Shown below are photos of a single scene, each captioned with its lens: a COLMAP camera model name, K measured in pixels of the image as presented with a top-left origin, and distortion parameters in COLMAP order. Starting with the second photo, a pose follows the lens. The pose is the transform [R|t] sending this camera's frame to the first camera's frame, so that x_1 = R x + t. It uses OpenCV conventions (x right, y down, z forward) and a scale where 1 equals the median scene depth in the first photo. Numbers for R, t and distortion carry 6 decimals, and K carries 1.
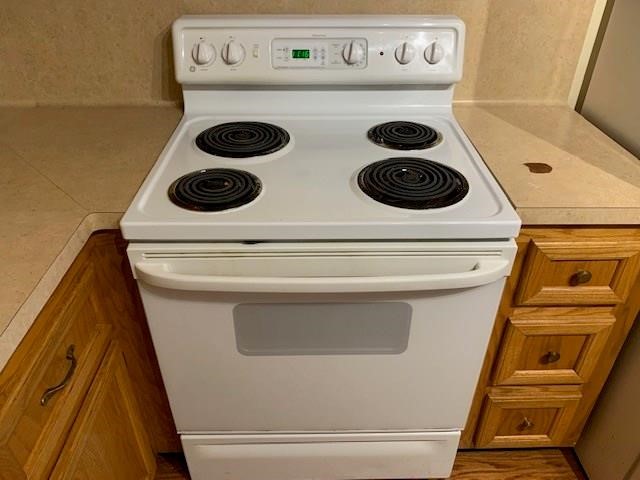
lens RADIAL K [[488.8, 0, 316.9], [0, 488.8, 235.6], [0, 0, 1]] dist [0.062161, -0.074584]
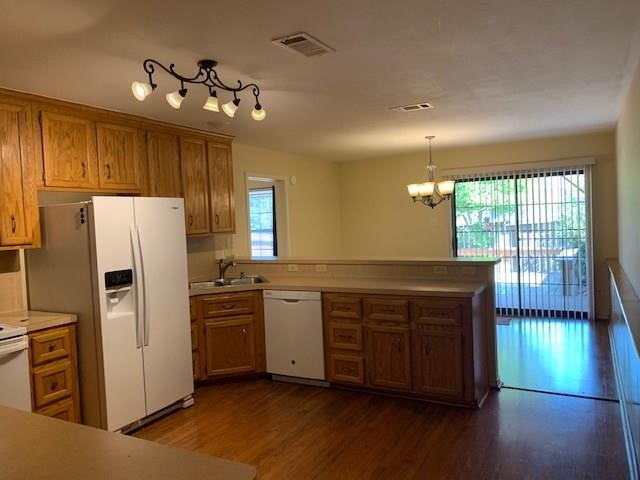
lens RADIAL K [[494.6, 0, 329.6], [0, 494.6, 234.6], [0, 0, 1]] dist [-0.001379, -0.000011]
pose [[0.474981, -0.052862, 0.878407, -1.074212], [0.522567, 0.820082, -0.233215, 0.932879], [-0.708038, 0.569799, 0.417147, -1.555822]]
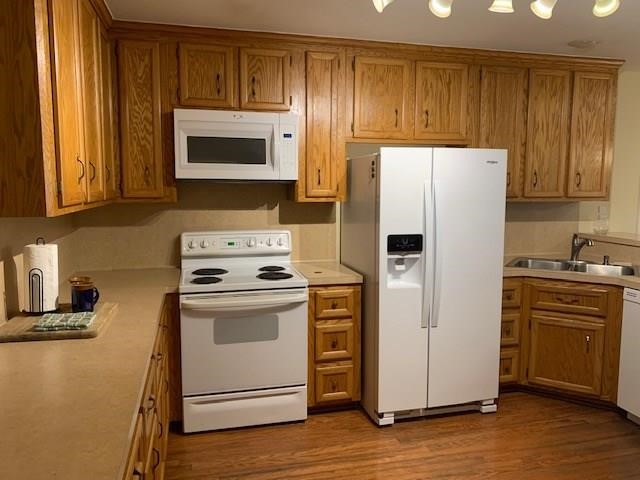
lens RADIAL K [[488.8, 0, 316.9], [0, 488.8, 235.6], [0, 0, 1]] dist [0.062161, -0.074584]
pose [[0.973425, -0.022522, 0.227894, -0.185083], [0.125978, 0.883707, -0.450767, 0.852785], [-0.191240, 0.467497, 0.863061, -1.405204]]
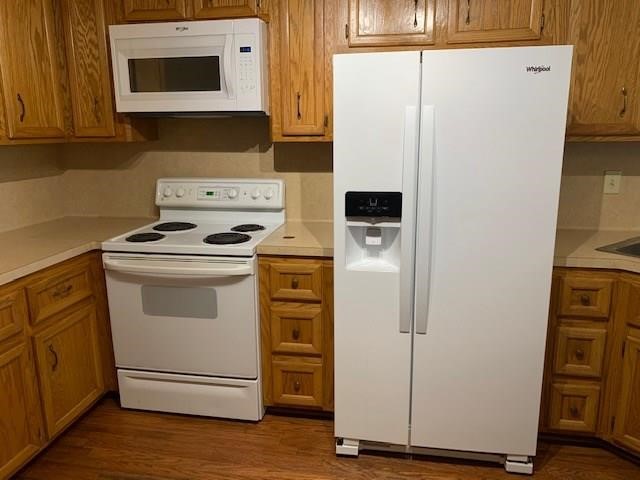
lens RADIAL K [[488.8, 0, 316.9], [0, 488.8, 235.6], [0, 0, 1]] dist [0.062161, -0.074584]
pose [[0.980690, 0.029682, -0.193305, 0.872669], [-0.098022, 0.929902, -0.354505, 0.538591], [0.169233, 0.366607, 0.914855, -0.857273]]
